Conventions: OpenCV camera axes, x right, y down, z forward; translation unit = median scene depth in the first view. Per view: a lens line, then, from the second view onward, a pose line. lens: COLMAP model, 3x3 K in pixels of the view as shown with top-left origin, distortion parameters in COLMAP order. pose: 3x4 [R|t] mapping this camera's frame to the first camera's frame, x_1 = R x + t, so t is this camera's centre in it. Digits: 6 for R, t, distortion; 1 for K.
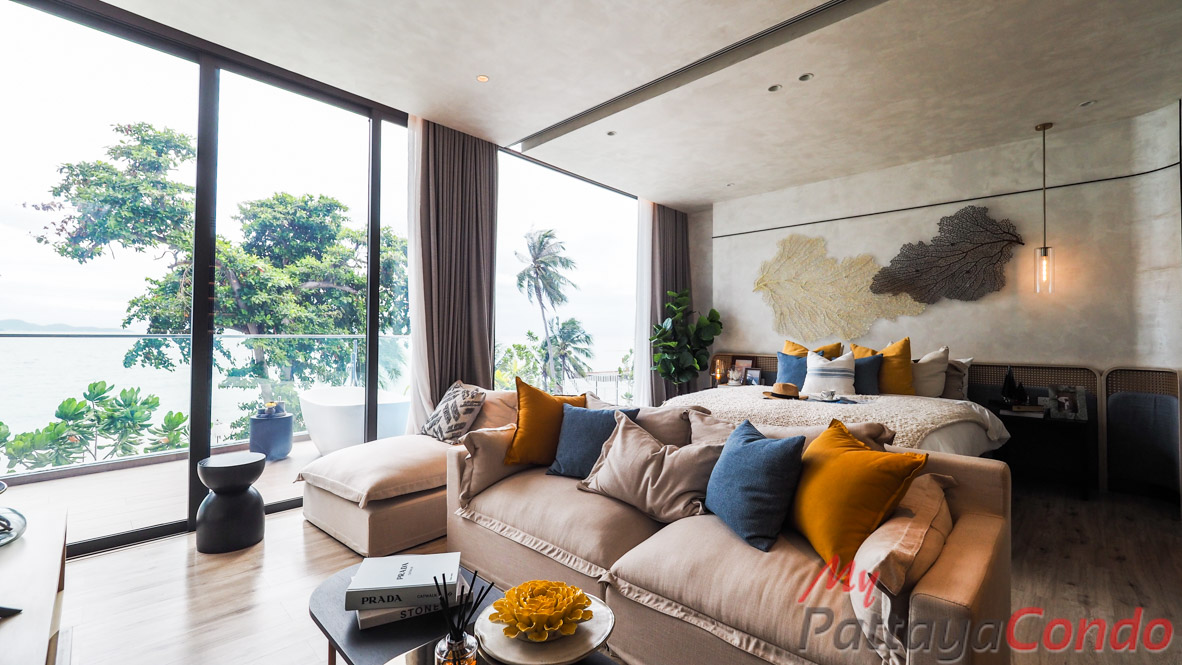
lens RADIAL K [[496.2, 0, 581.9], [0, 496.2, 327.3], [0, 0, 1]] dist [-0.006445, -0.000273]
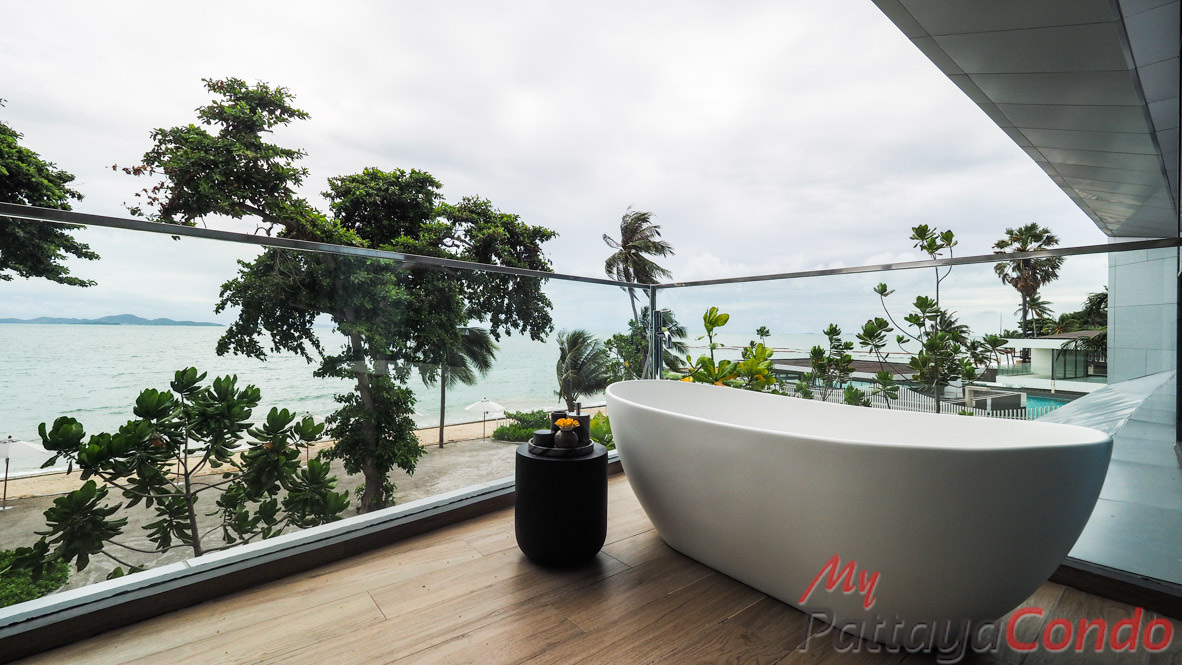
lens RADIAL K [[496.2, 0, 580.6], [0, 496.2, 330.7], [0, 0, 1]] dist [-0.006445, -0.000273]
pose [[0.993522, 0.006961, -0.113428, -0.452858], [-0.005333, 0.999879, 0.014646, 0.061748], [0.113516, -0.013947, 0.993438, 0.482579]]
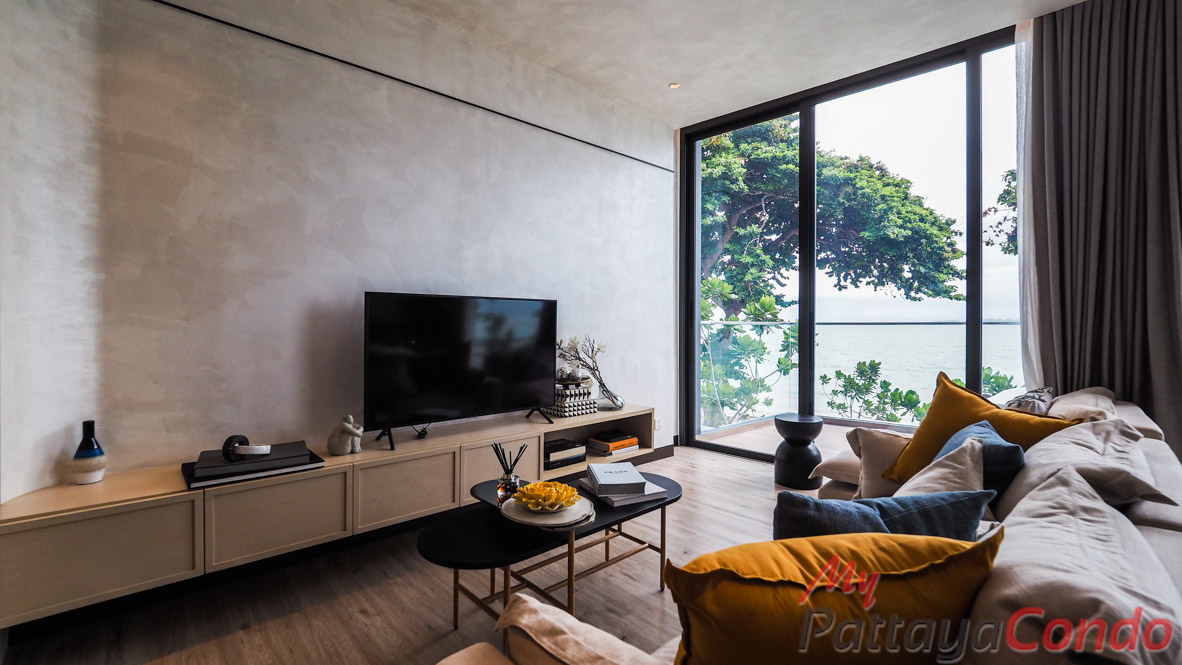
lens RADIAL K [[496.2, 0, 577.1], [0, 496.2, 328.1], [0, 0, 1]] dist [-0.006445, -0.000273]
pose [[-0.050974, 0.003801, -0.998693, 0.277115], [0.015475, 0.999876, 0.003015, 0.010167], [0.998580, -0.015301, -0.051026, 0.241158]]
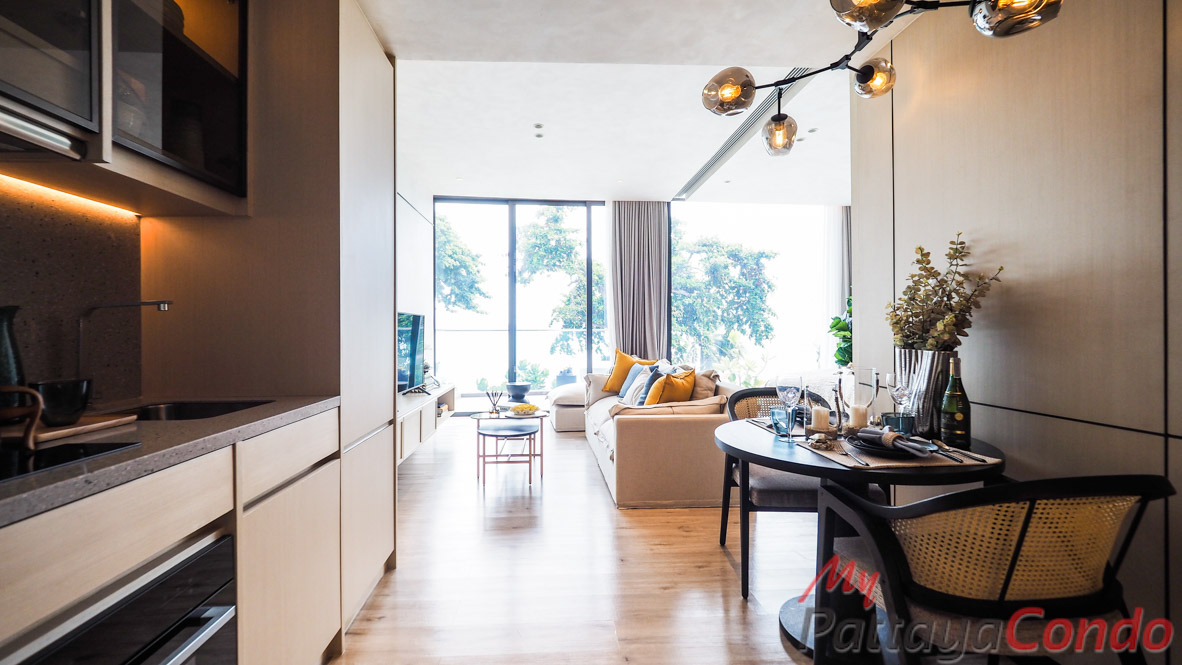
lens RADIAL K [[496.2, 0, 569.1], [0, 496.2, 332.6], [0, 0, 1]] dist [-0.006445, -0.000273]
pose [[0.737881, -0.006081, -0.674904, 0.462477], [0.017943, 0.999783, 0.010609, 0.007264], [0.674693, -0.019938, 0.737830, -0.237994]]
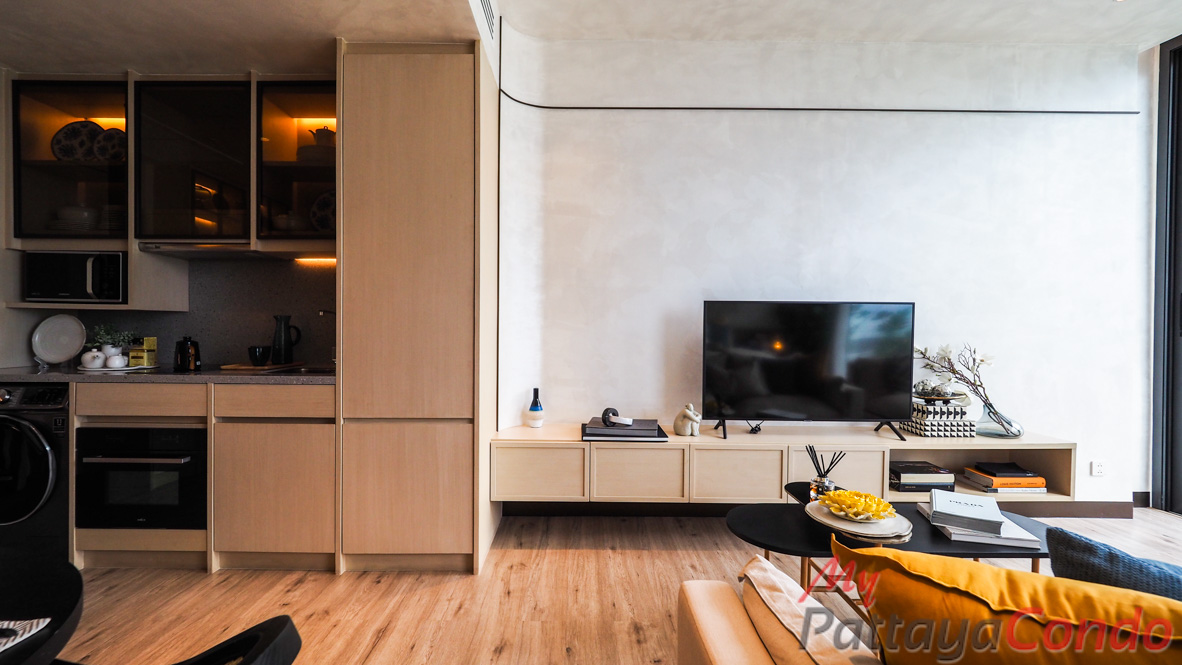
lens RADIAL K [[496.2, 0, 579.5], [0, 496.2, 329.2], [0, 0, 1]] dist [-0.006445, -0.000273]
pose [[-0.707668, -0.004329, -0.706532, 0.302797], [0.002184, 0.999963, -0.008315, 0.010086], [0.706541, -0.007427, -0.707633, 0.298499]]
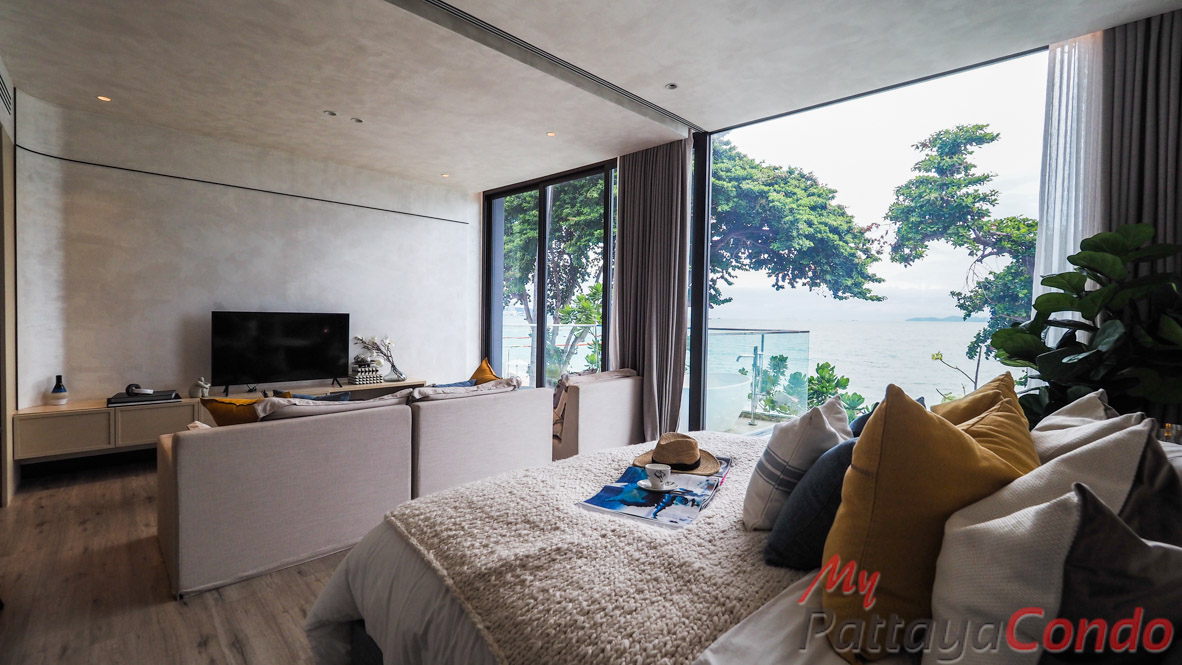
lens RADIAL K [[496.2, 0, 581.7], [0, 496.2, 327.3], [0, 0, 1]] dist [-0.006445, -0.000273]
pose [[-0.016739, 0.018254, -0.999693, 0.611507], [0.001096, 0.999833, 0.018238, -0.008874], [0.999859, -0.000791, -0.016756, 0.608783]]
